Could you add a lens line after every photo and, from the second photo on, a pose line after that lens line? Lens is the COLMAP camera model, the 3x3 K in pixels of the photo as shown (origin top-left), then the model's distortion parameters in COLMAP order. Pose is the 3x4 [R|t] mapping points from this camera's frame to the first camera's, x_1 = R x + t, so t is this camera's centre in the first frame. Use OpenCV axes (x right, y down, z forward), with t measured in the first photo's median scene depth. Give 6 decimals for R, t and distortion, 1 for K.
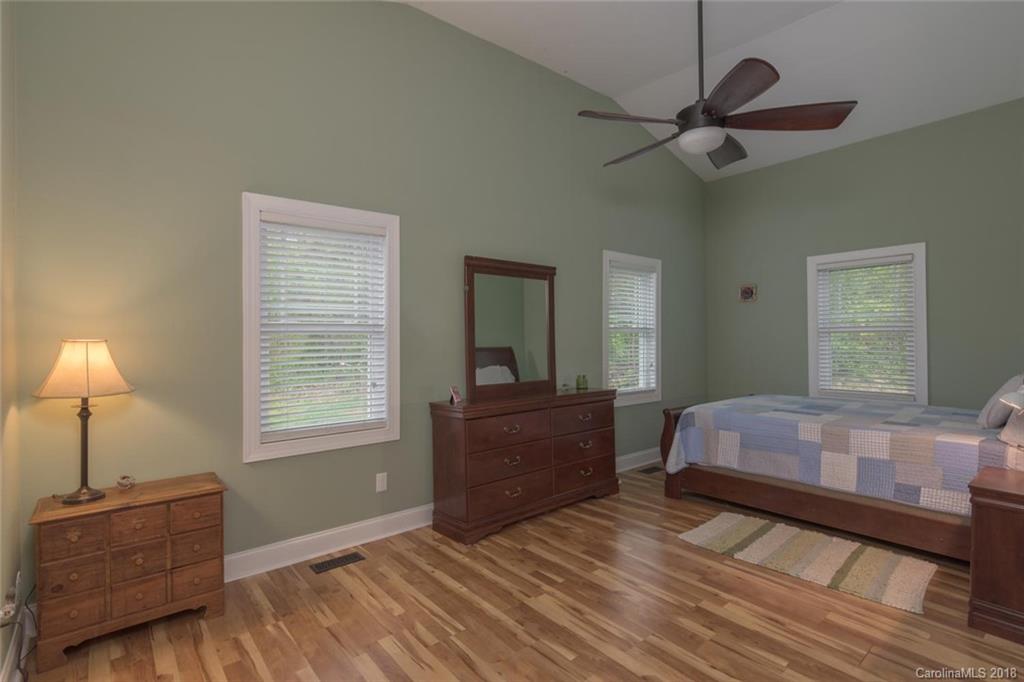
lens RADIAL K [[499.8, 0, 507.7], [0, 499.8, 339.1], [0, 0, 1]] dist [0.003608, 0.000491]
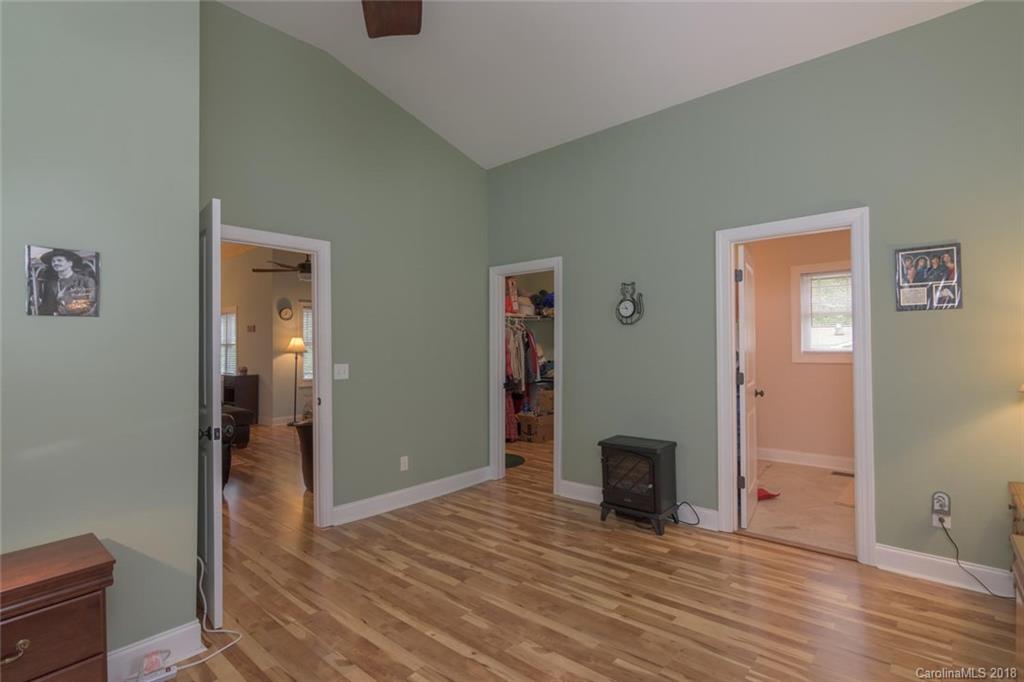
lens RADIAL K [[499.8, 0, 507.7], [0, 499.8, 339.1], [0, 0, 1]] dist [0.003608, 0.000491]
pose [[-0.986315, 0.020337, -0.163614, 0.327988], [0.022564, 0.999676, -0.011763, -0.009132], [0.163322, -0.015294, -0.986454, 1.294769]]
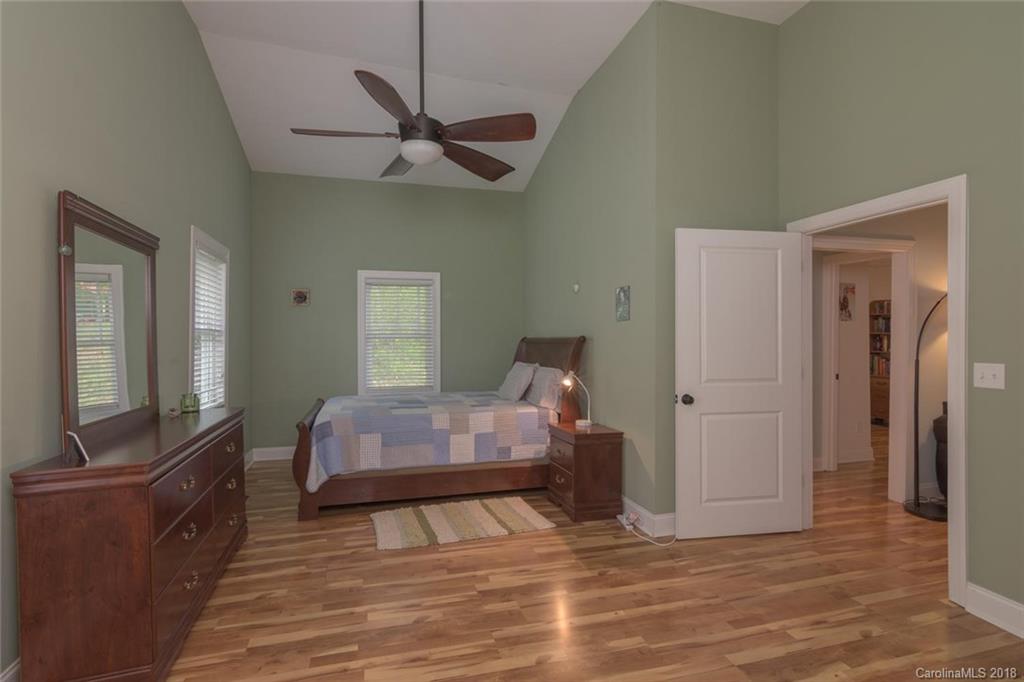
lens RADIAL K [[499.8, 0, 507.7], [0, 499.8, 339.1], [0, 0, 1]] dist [0.003608, 0.000491]
pose [[0.399943, 0.008449, 0.916501, -0.451397], [-0.000930, 0.999961, -0.008812, -0.001211], [-0.916540, 0.002672, 0.399935, 0.389656]]
